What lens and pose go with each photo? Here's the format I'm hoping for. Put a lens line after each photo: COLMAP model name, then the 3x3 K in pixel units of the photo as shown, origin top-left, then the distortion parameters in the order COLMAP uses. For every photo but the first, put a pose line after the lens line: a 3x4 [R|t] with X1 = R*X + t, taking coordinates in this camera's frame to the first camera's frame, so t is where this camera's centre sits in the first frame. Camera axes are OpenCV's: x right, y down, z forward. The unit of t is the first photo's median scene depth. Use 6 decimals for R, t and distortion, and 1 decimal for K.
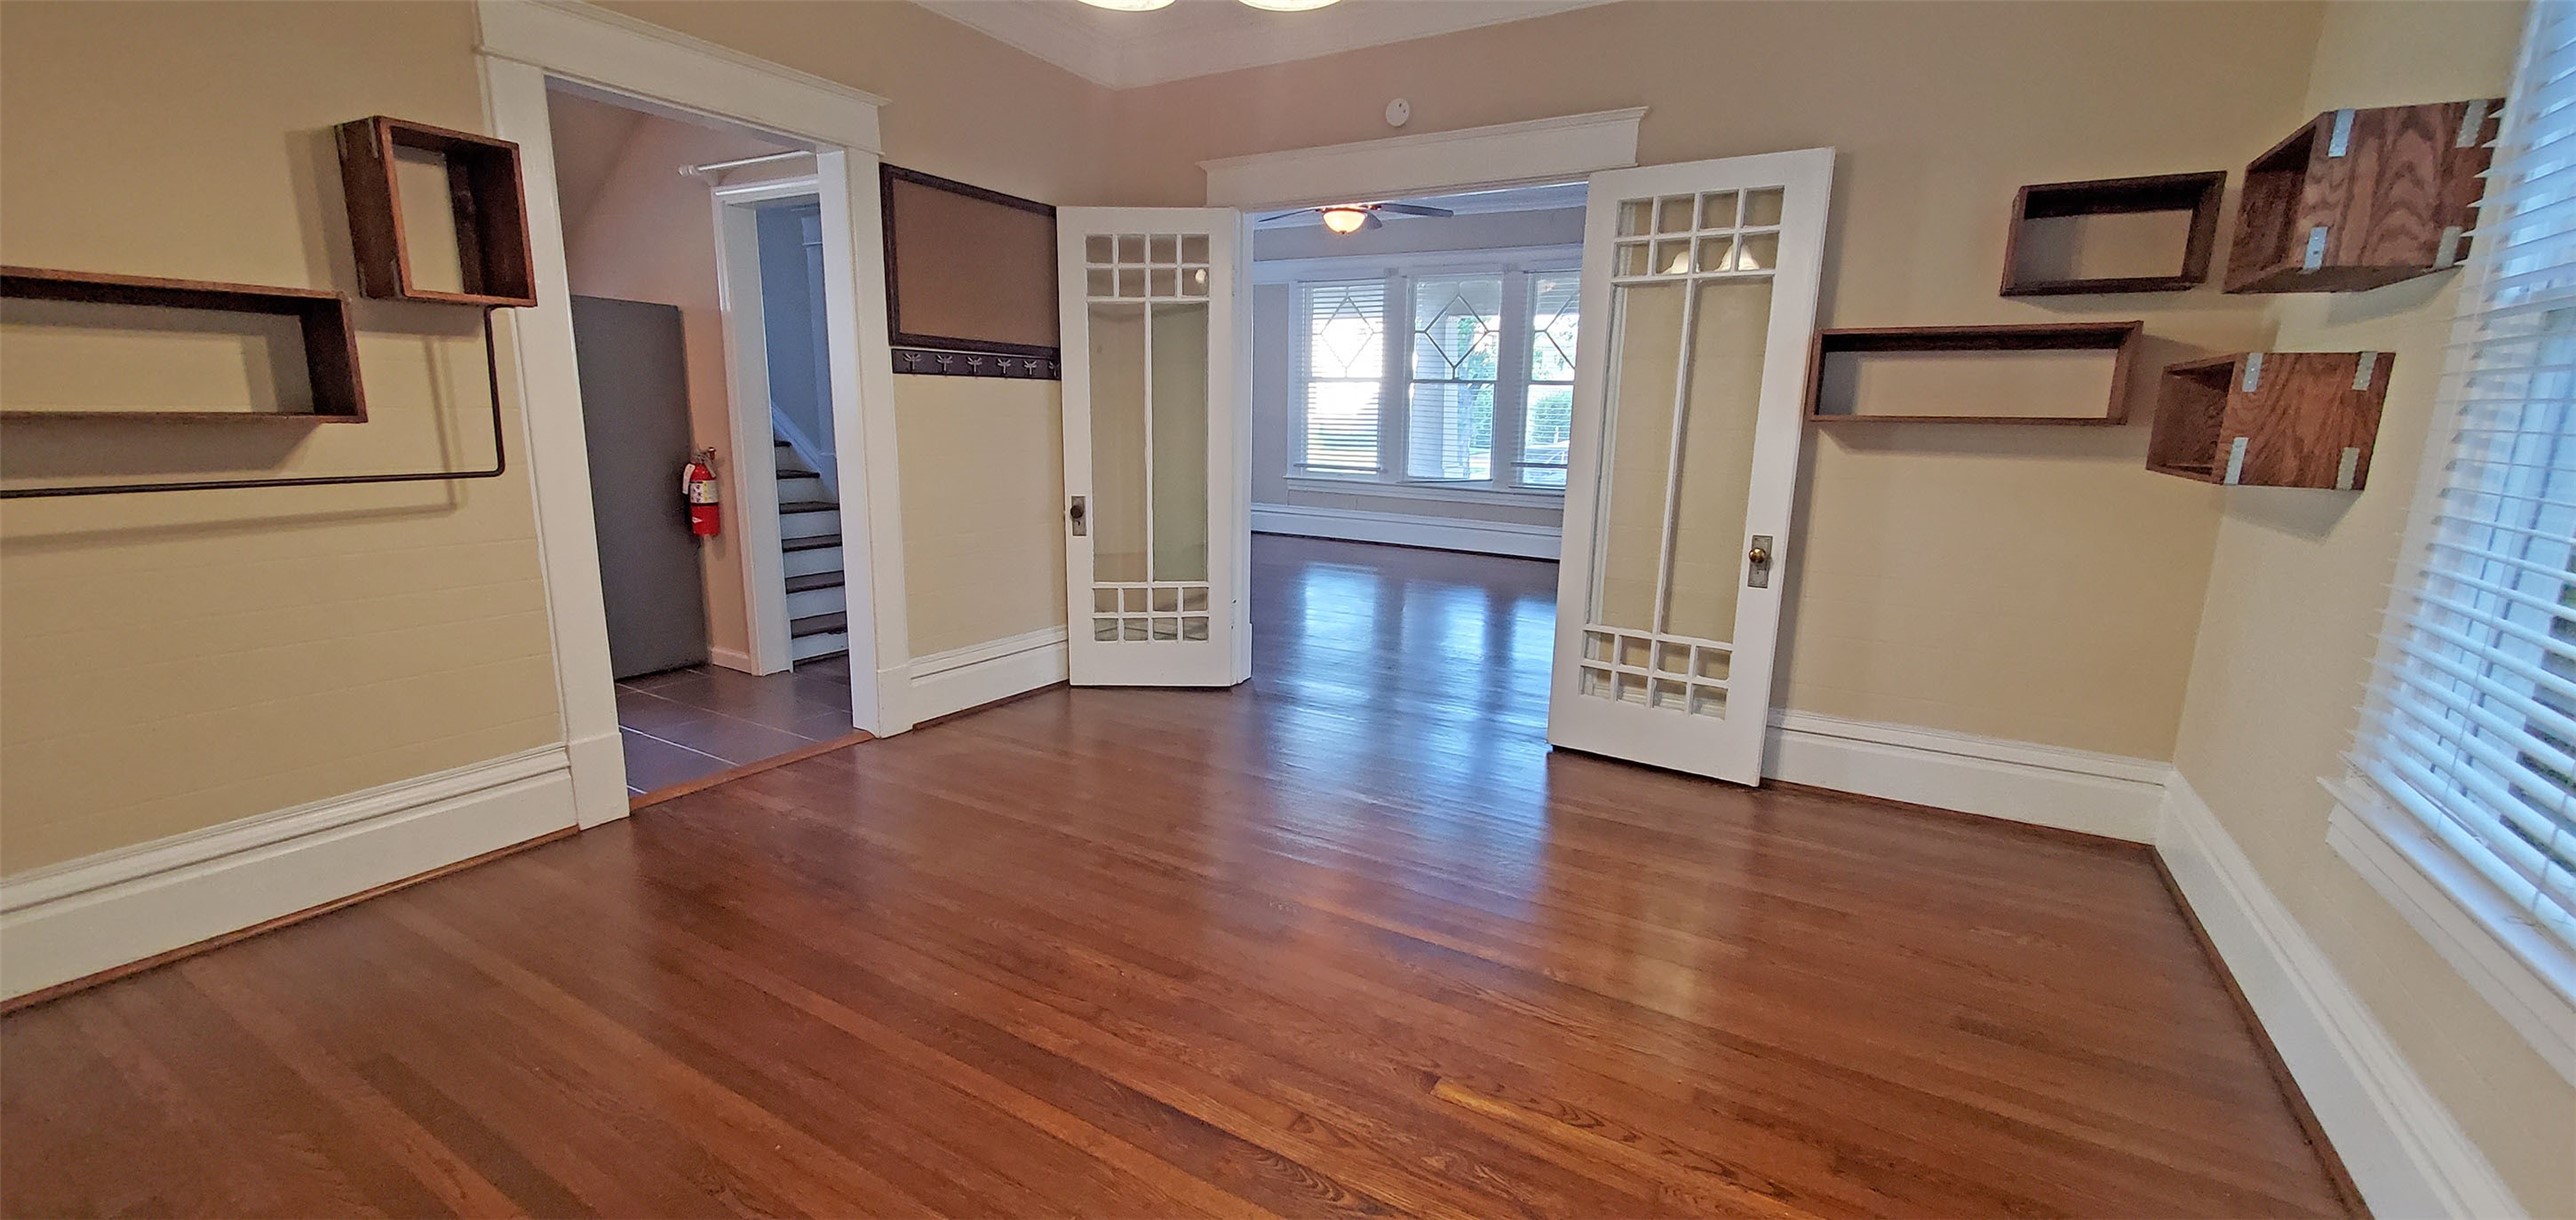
lens RADIAL K [[1032.9, 0, 1280.8], [0, 1032.9, 614.6], [0, 0, 1]] dist [0.007226, -0.000392]
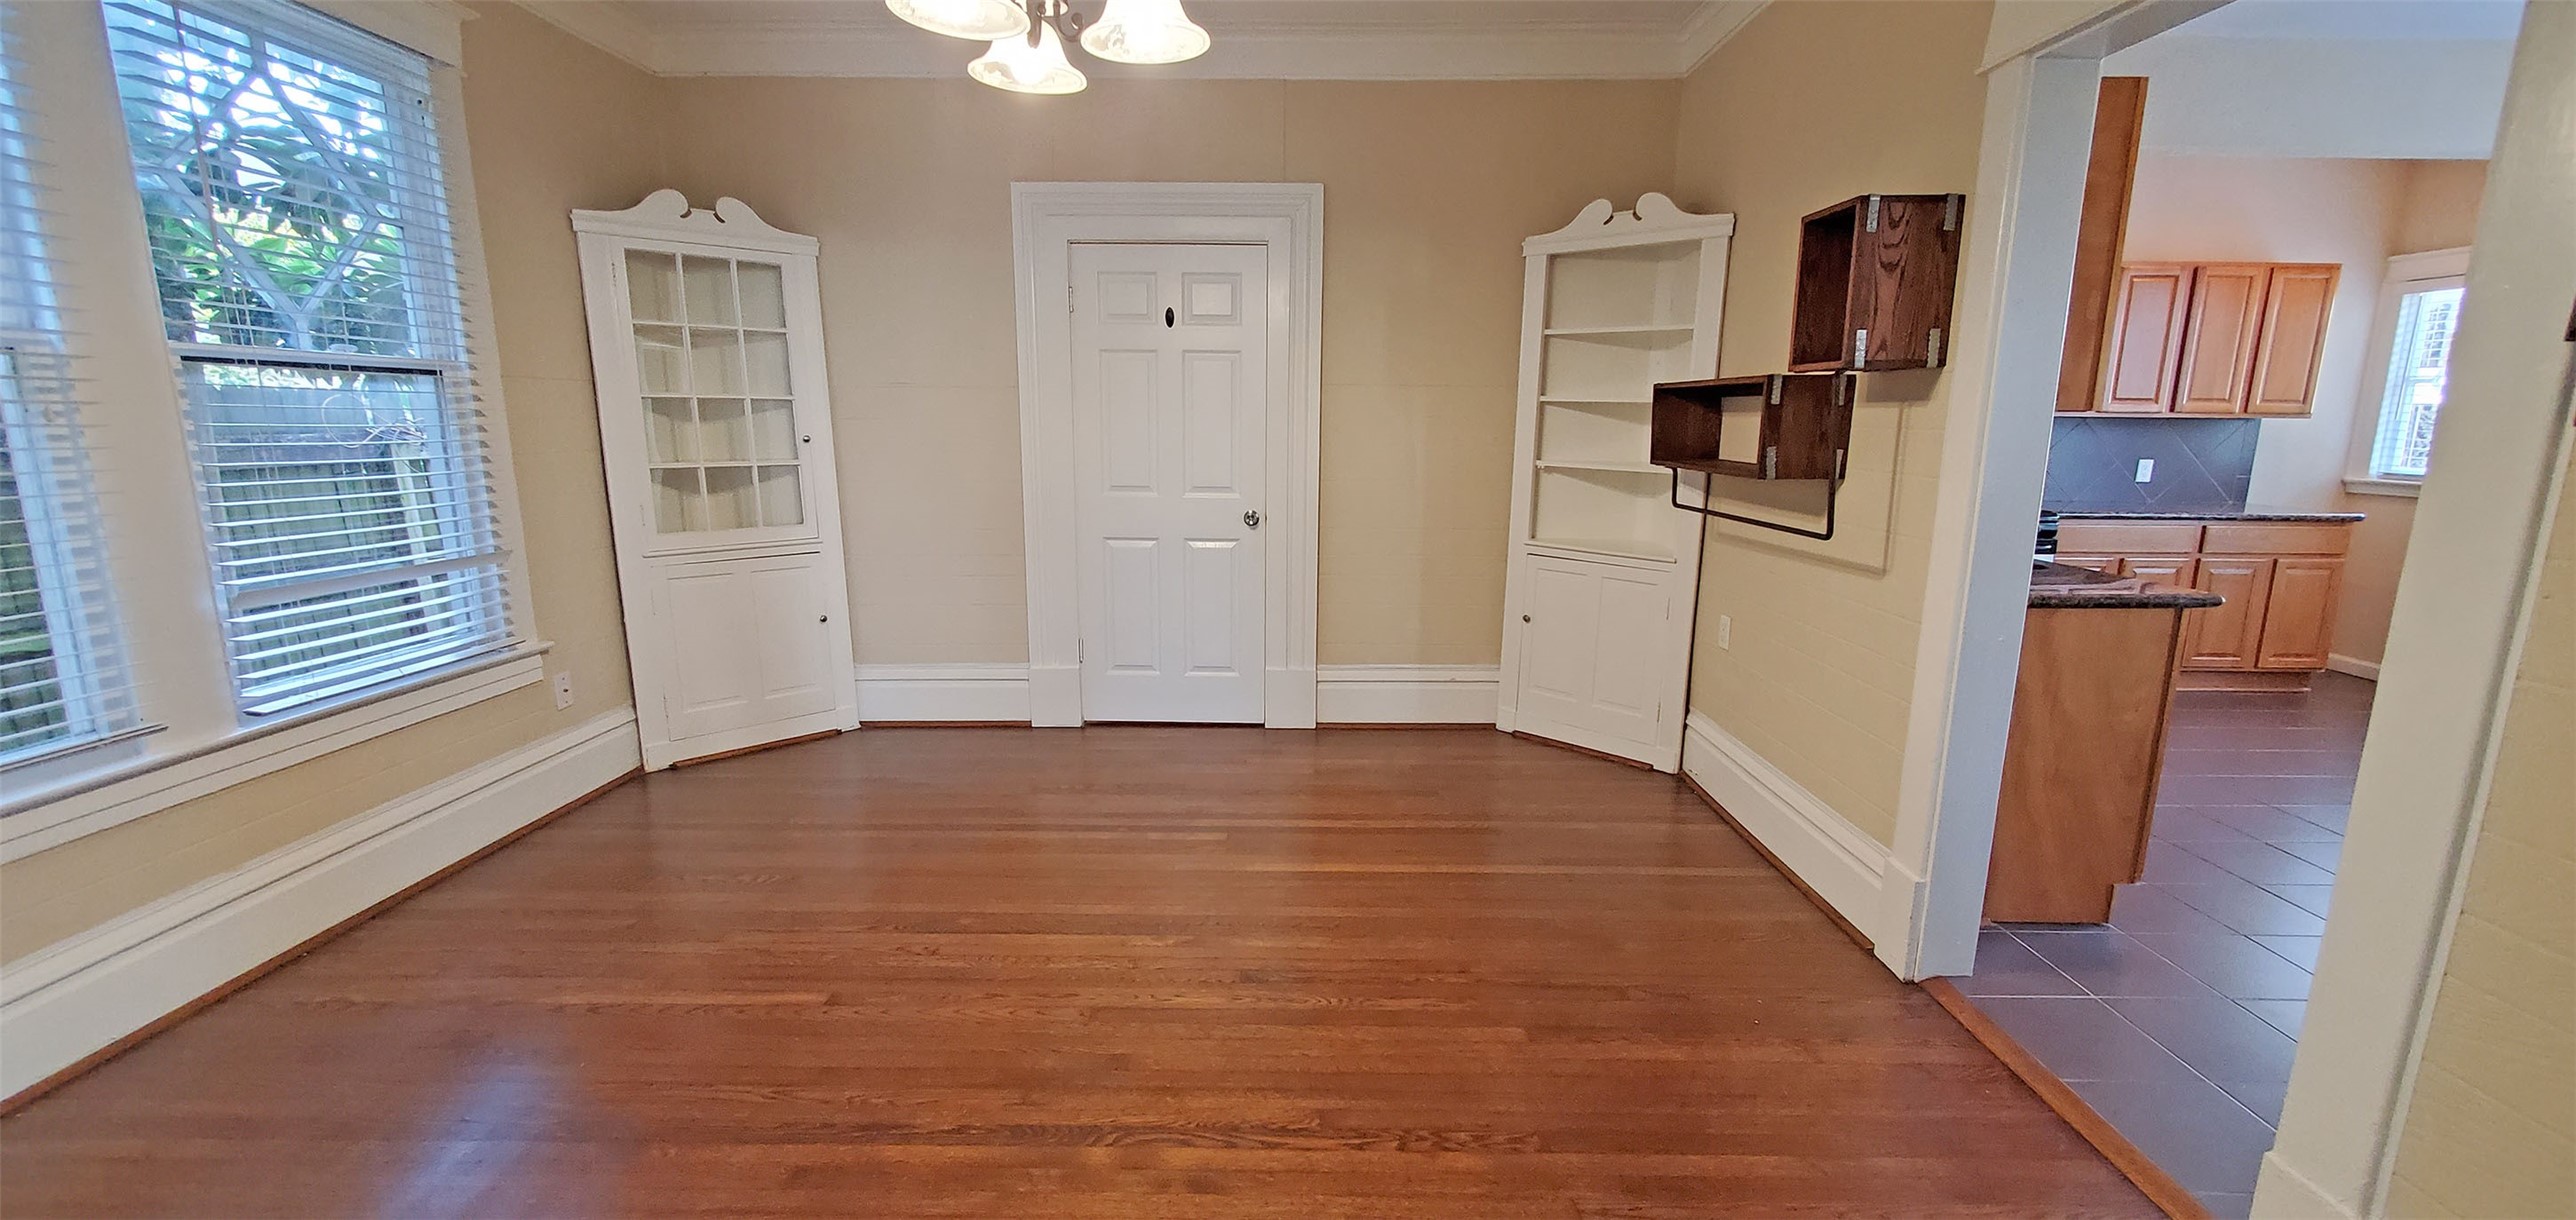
lens RADIAL K [[1032.9, 0, 1298.2], [0, 1032.9, 613.0], [0, 0, 1]] dist [0.007226, -0.000392]
pose [[-0.857641, 0.068441, -0.509674, 0.140297], [-0.129308, 0.930558, 0.342550, -0.248681], [0.497726, 0.359690, -0.789235, 1.148339]]
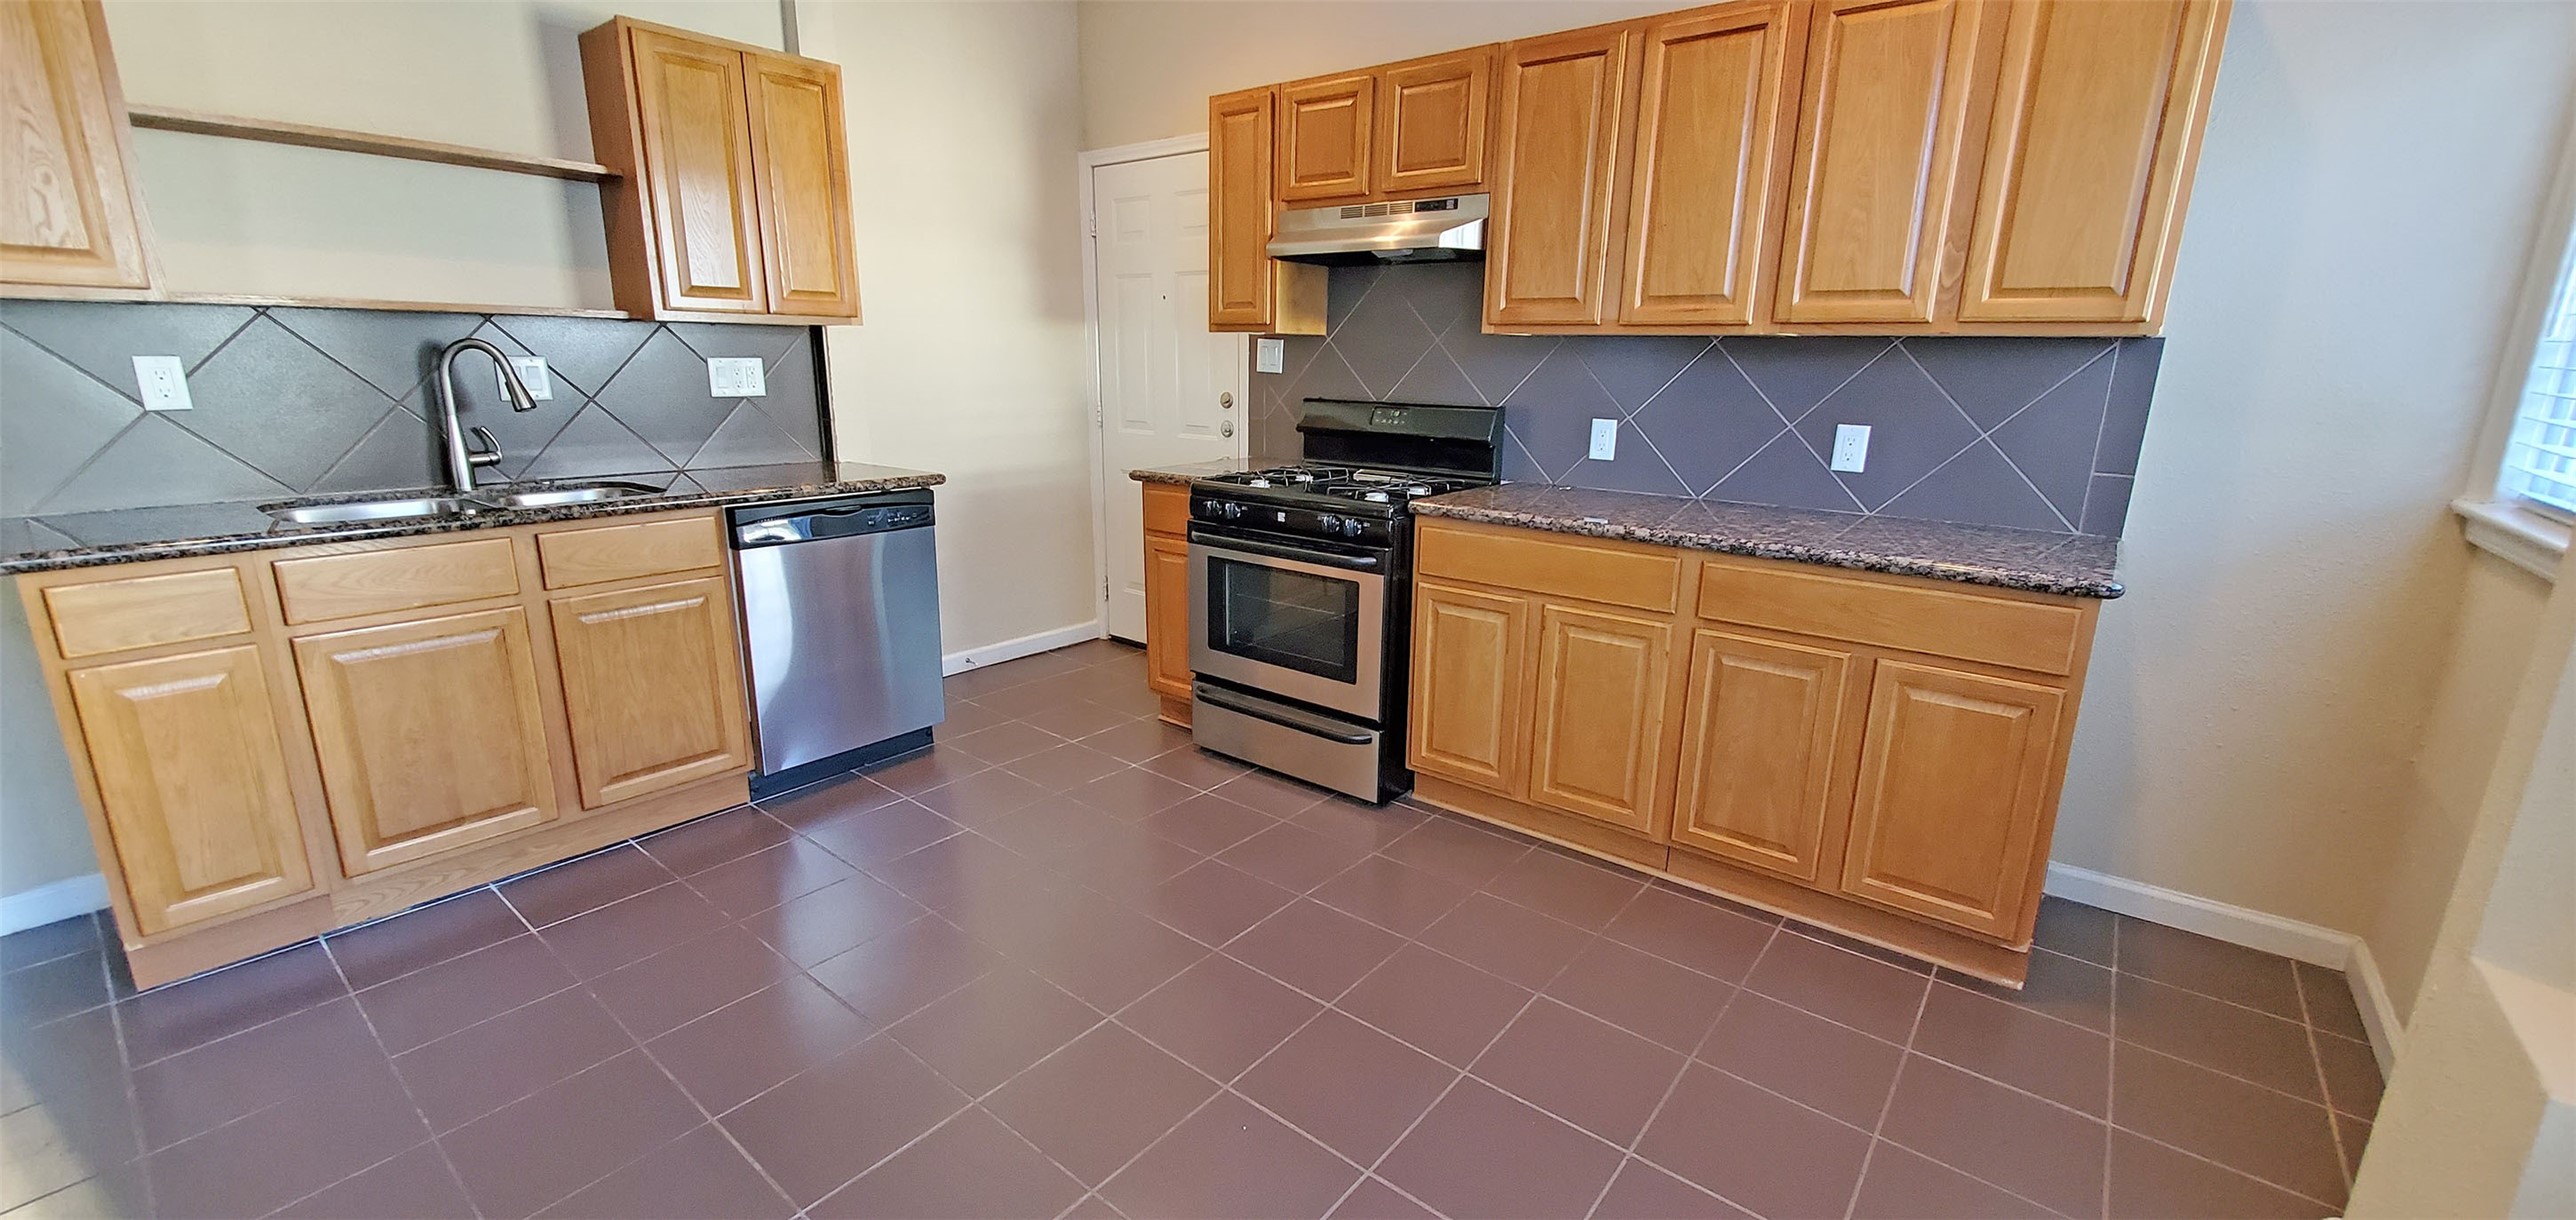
lens RADIAL K [[1032.9, 0, 1284.7], [0, 1032.9, 612.3], [0, 0, 1]] dist [0.007226, -0.000392]
pose [[-0.988460, -0.069030, 0.134839, -1.511259], [-0.002156, 0.896454, 0.443132, -0.305396], [-0.151467, 0.437727, -0.886258, 1.258229]]
